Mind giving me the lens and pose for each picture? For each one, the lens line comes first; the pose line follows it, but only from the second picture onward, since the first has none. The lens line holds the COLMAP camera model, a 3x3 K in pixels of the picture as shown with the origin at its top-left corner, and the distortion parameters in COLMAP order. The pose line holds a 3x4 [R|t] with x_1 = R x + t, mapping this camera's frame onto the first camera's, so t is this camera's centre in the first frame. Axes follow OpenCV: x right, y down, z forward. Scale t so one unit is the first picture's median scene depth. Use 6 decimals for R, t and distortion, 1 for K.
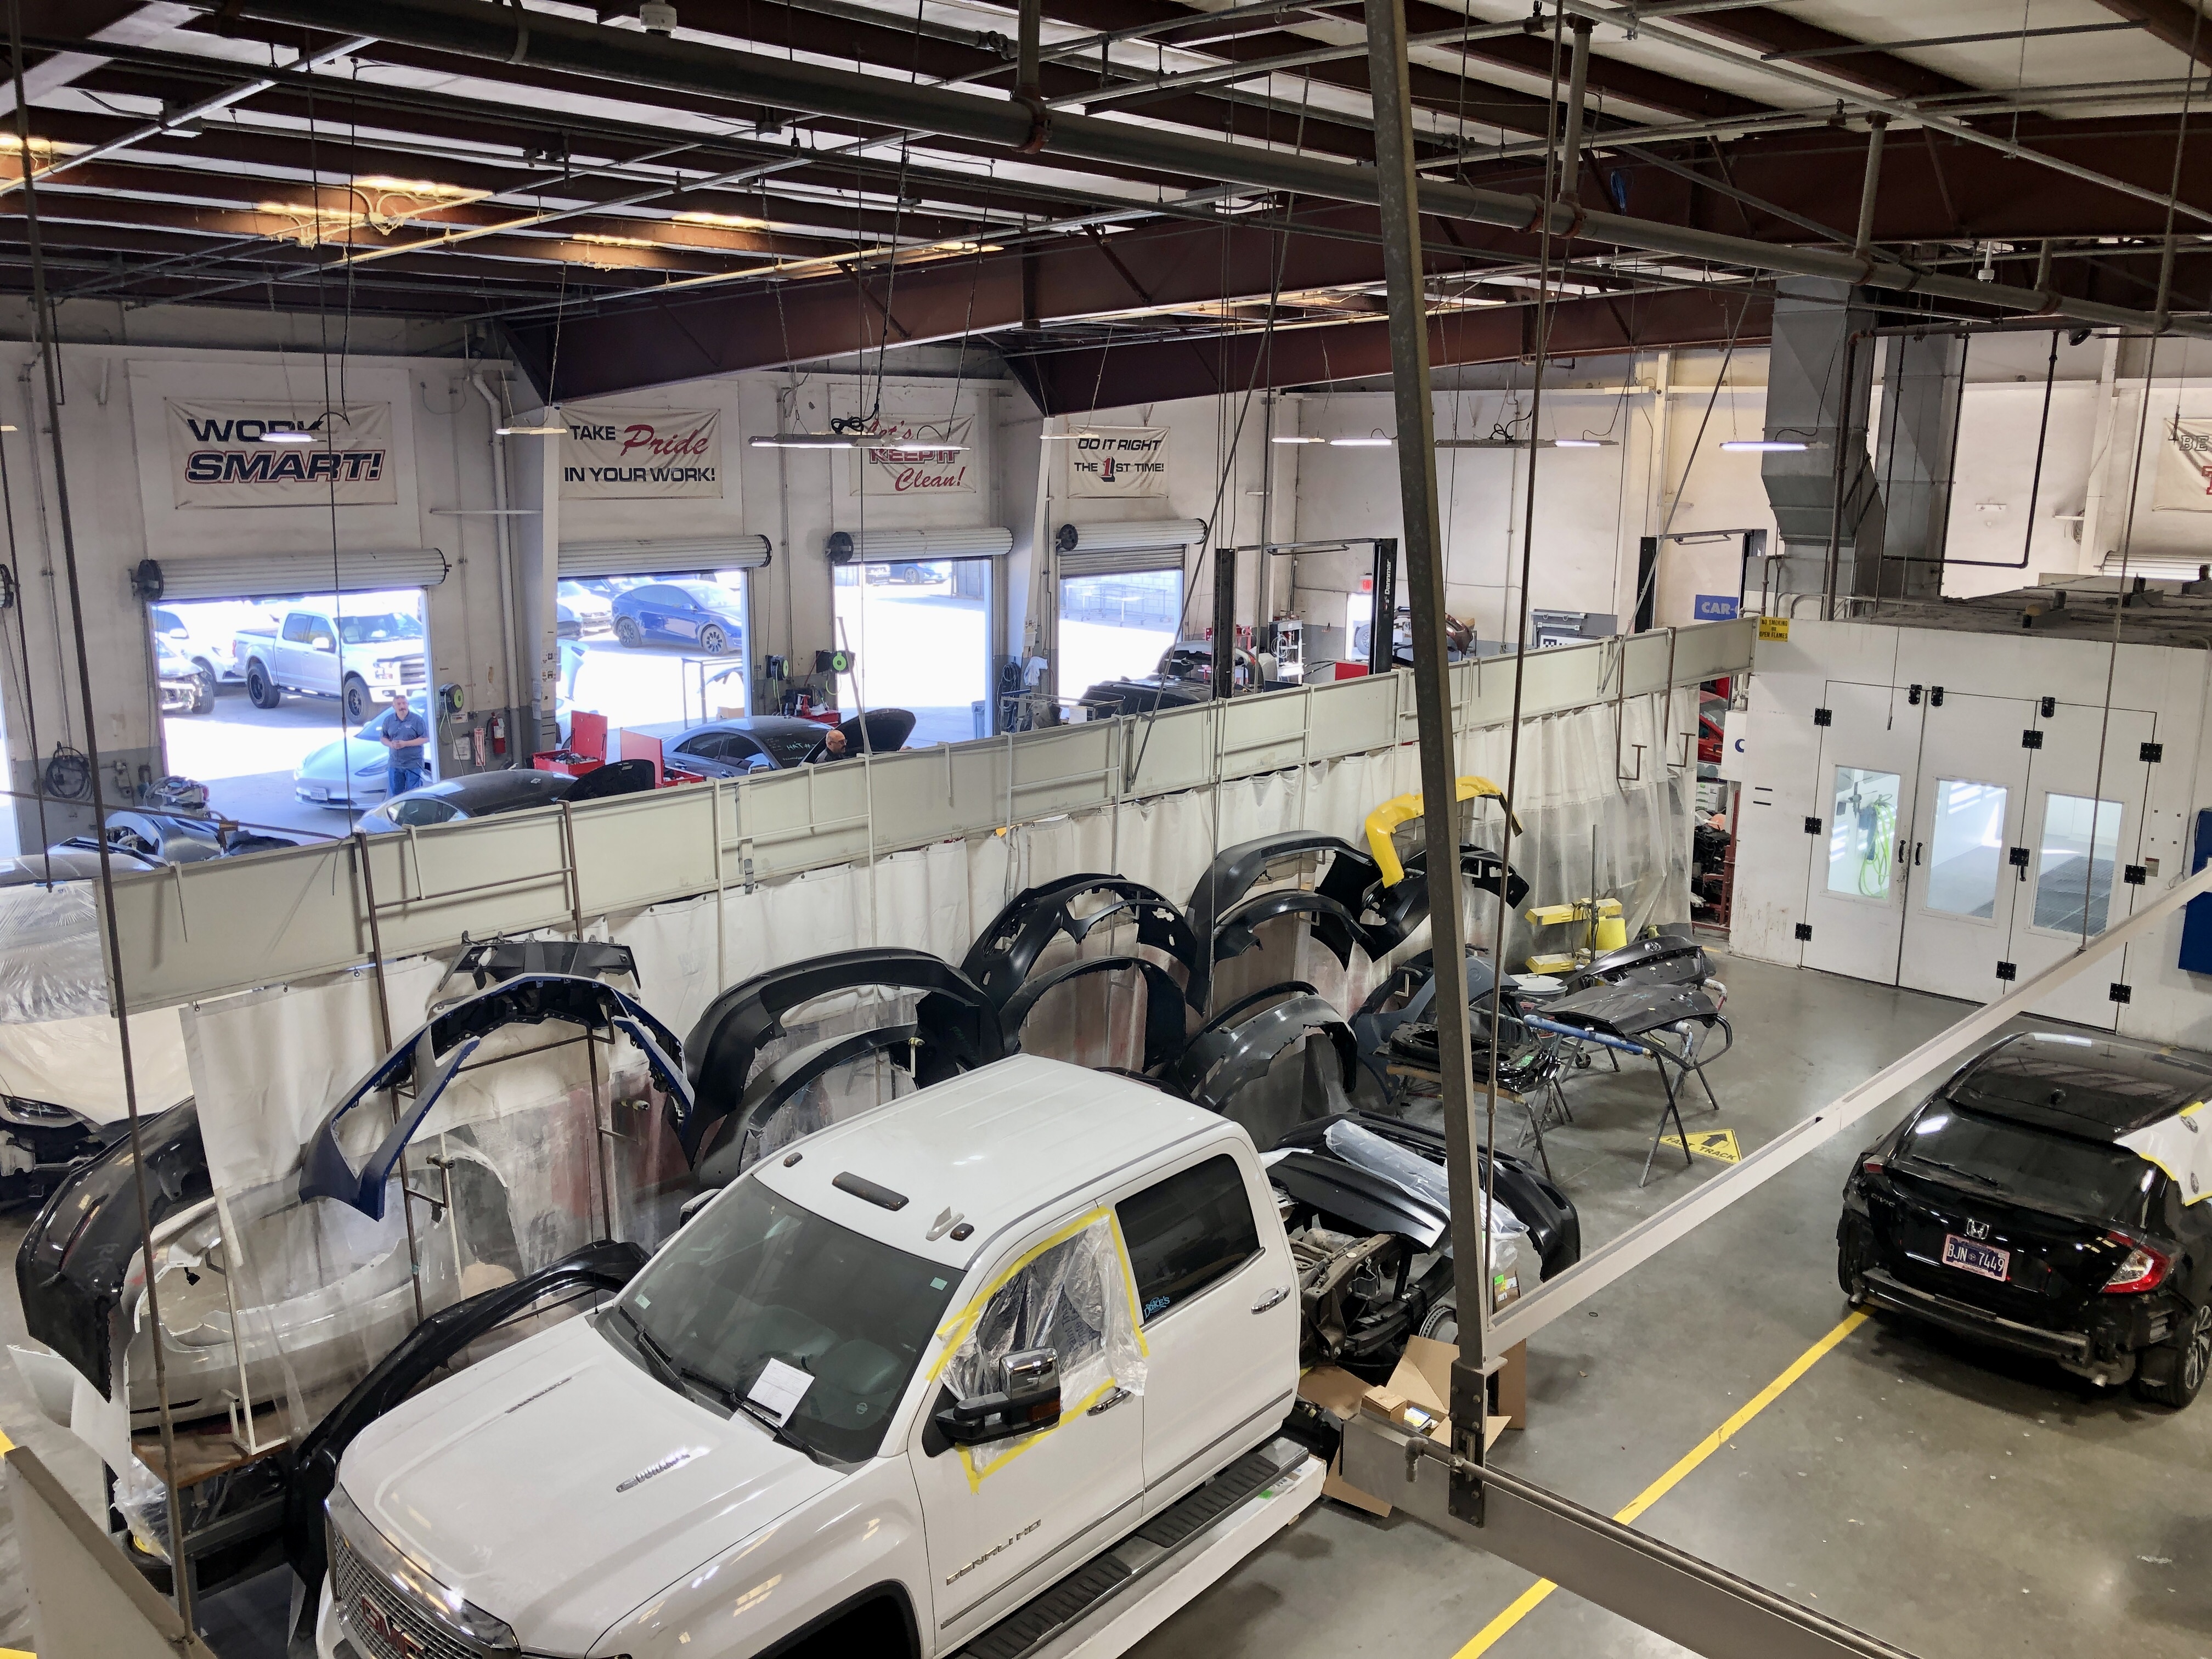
lens RADIAL K [[1799.3, 0, 1108.1], [0, 1799.3, 830.2], [0, 0, 1]] dist [0.004962, -0.000065]
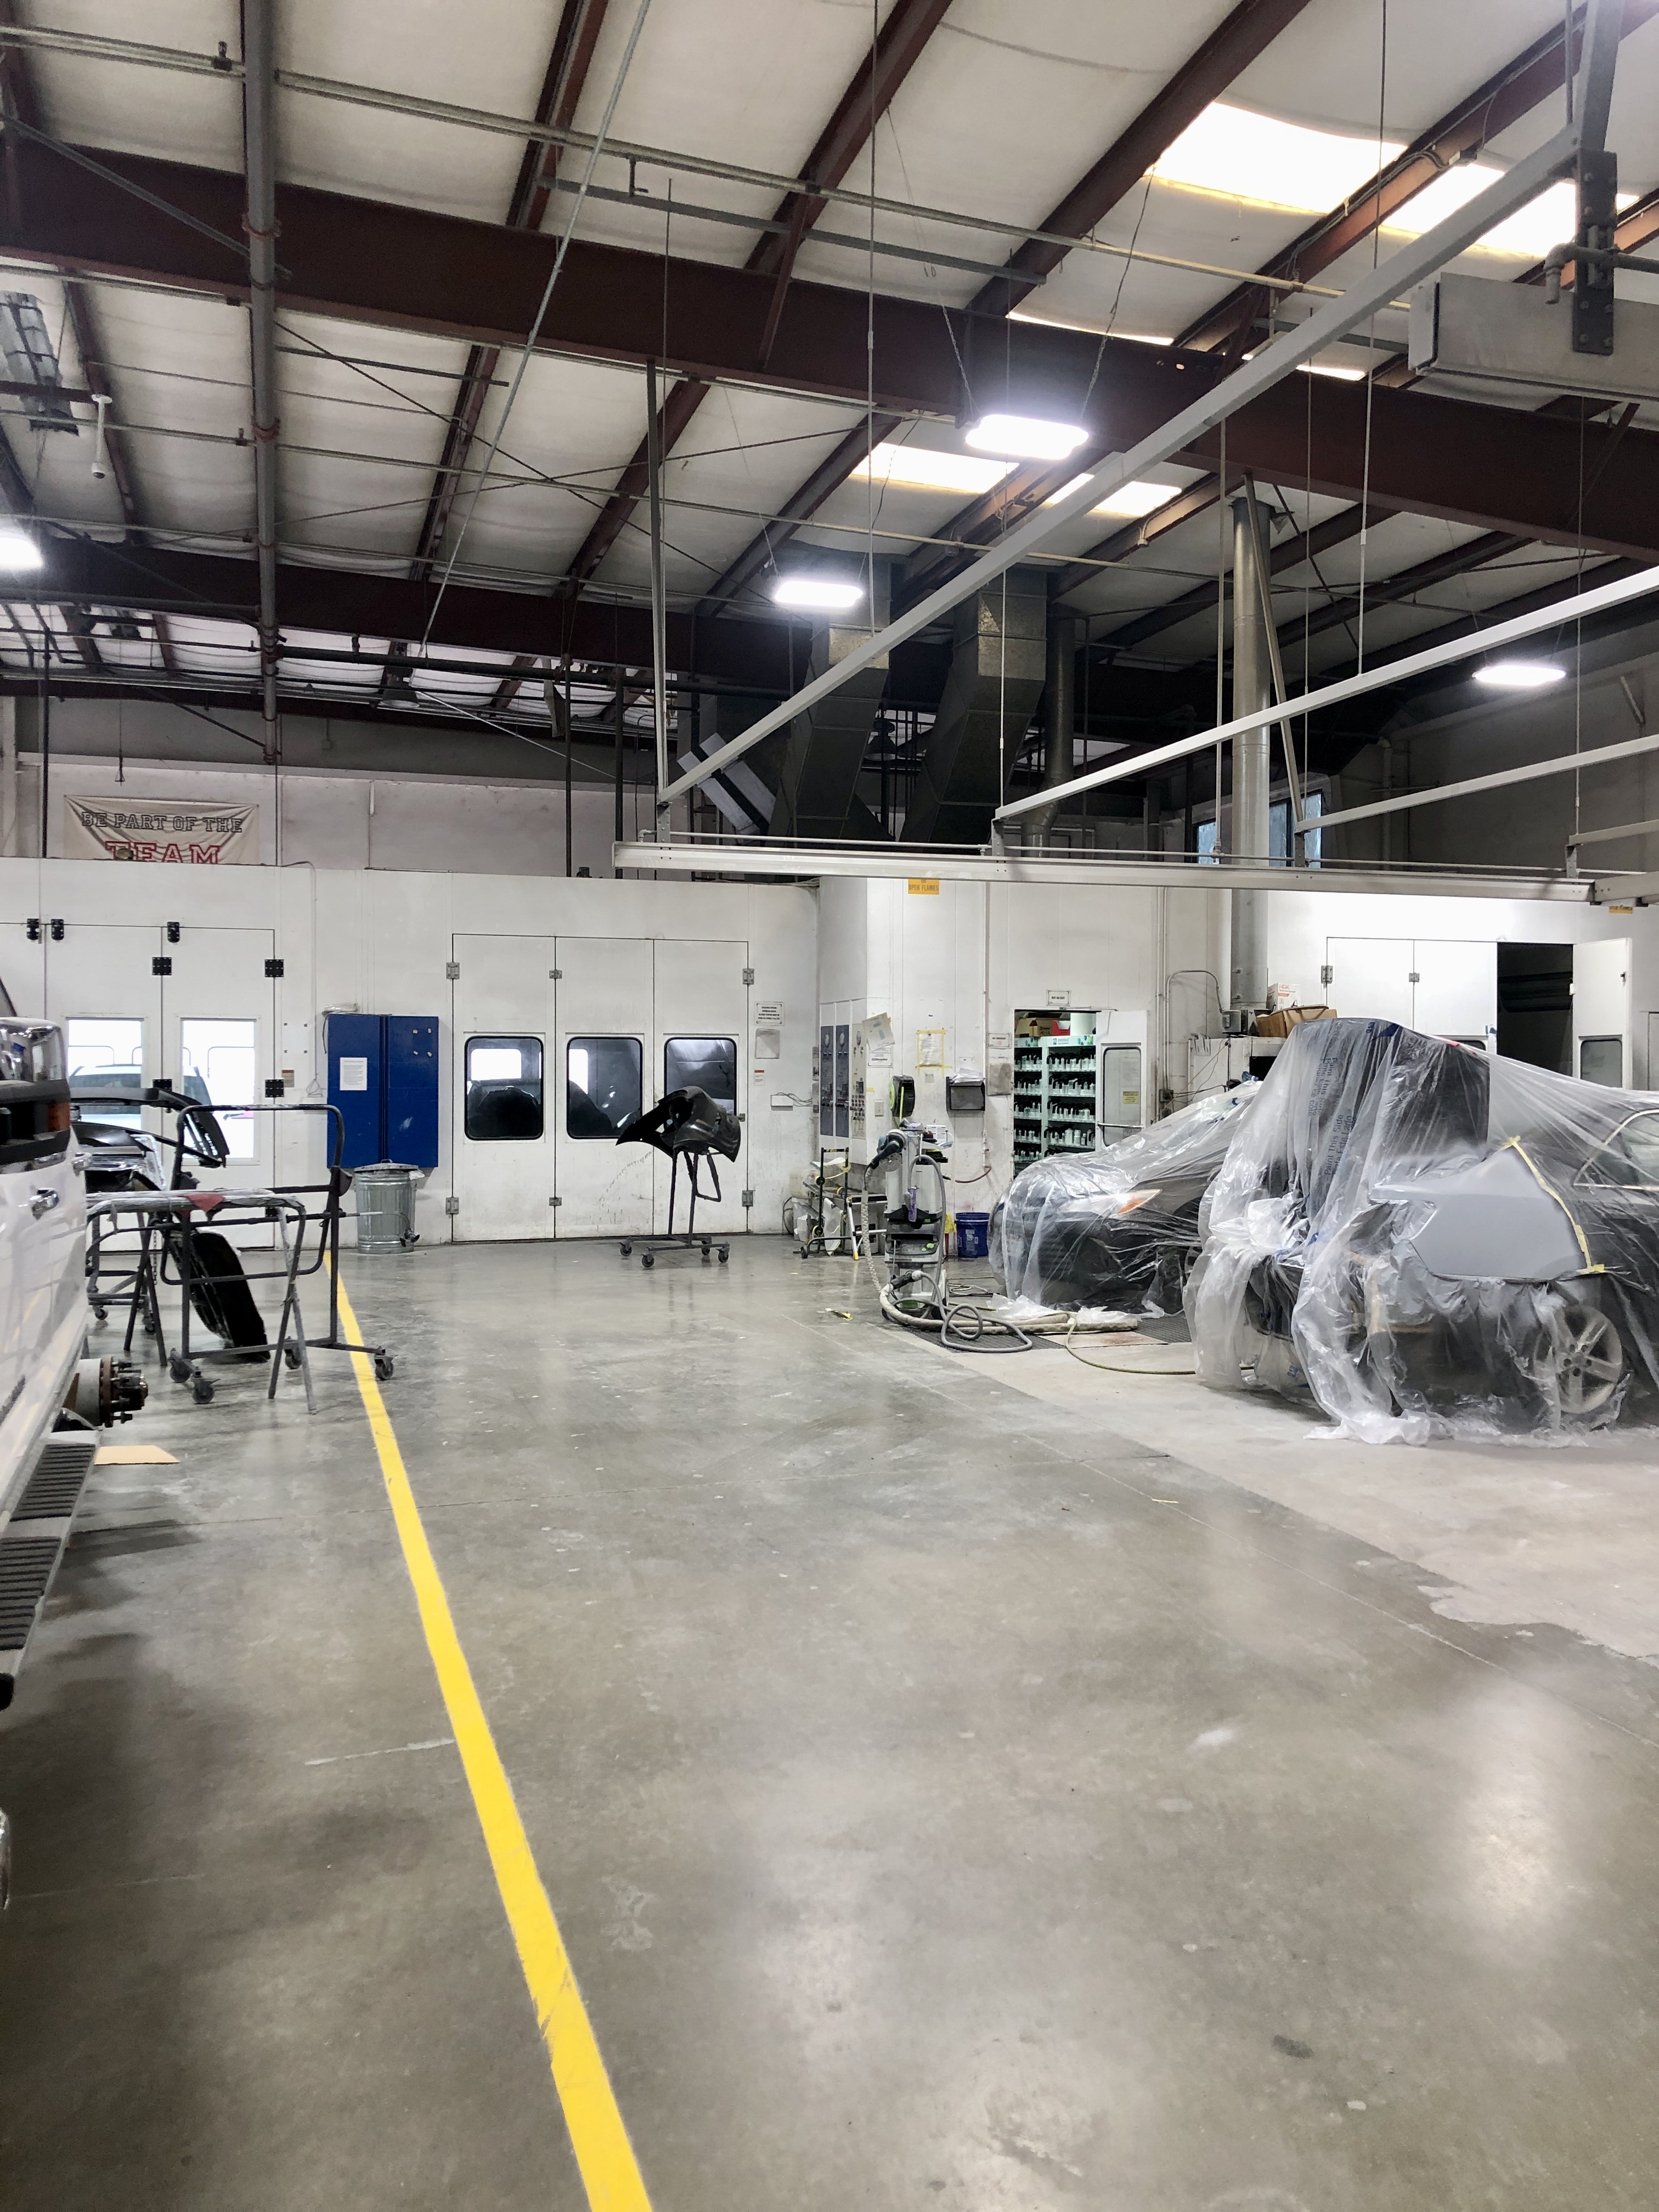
lens RADIAL K [[1799.3, 0, 831.0], [0, 1799.3, 1106.5], [0, 0, 1]] dist [0.004962, -0.000065]
pose [[0.485488, -0.024197, 0.873908, -0.169937], [0.190611, 0.978498, -0.078798, 0.167373], [-0.853211, 0.204832, 0.479662, 0.219035]]
